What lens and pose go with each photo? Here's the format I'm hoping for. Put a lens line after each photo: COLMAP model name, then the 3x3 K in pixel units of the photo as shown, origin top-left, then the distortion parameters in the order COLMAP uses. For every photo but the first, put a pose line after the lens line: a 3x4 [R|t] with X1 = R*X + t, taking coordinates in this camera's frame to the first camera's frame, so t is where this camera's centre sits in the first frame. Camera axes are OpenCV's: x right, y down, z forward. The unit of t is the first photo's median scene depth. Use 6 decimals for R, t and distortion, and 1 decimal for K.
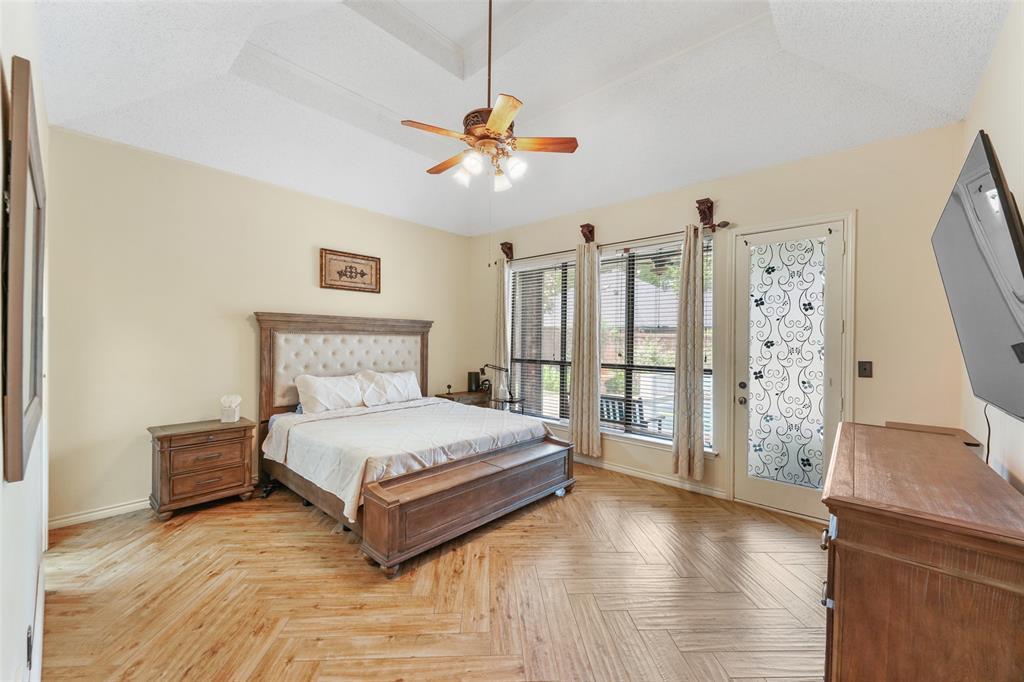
lens RADIAL K [[404.1, 0, 501.3], [0, 404.1, 341.4], [0, 0, 1]] dist [-0.018019, 0.000331]
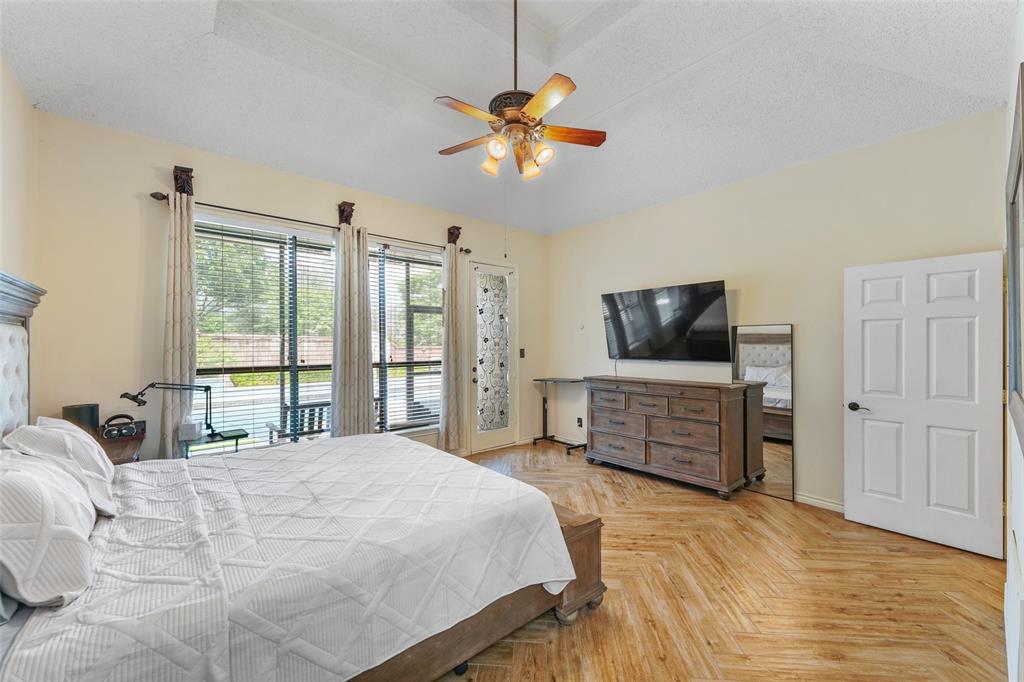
lens RADIAL K [[404.1, 0, 503.2], [0, 404.1, 338.7], [0, 0, 1]] dist [-0.018019, 0.000331]
pose [[0.131105, -0.003958, 0.991361, -0.669754], [0.006376, 0.999975, 0.003149, -0.002063], [-0.991348, 0.005909, 0.131127, 0.615631]]
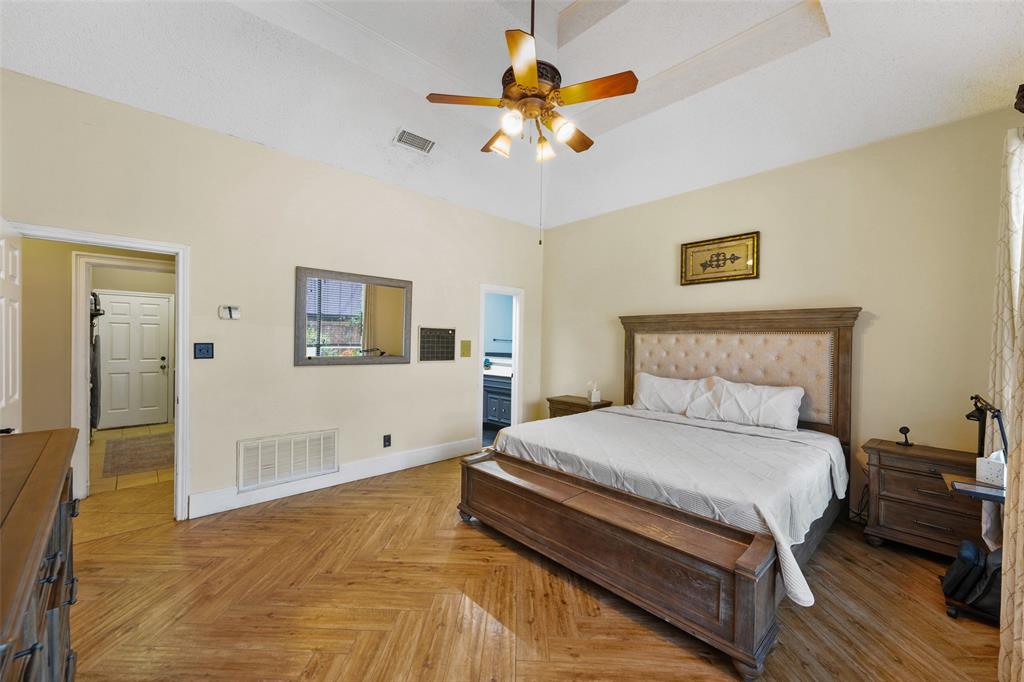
lens RADIAL K [[404.1, 0, 514.5], [0, 404.1, 346.3], [0, 0, 1]] dist [-0.018019, 0.000331]
pose [[-0.071832, 0.002846, -0.997413, 0.557182], [-0.021020, 0.999770, 0.004367, 0.016214], [0.997195, 0.021279, -0.071756, 0.702291]]
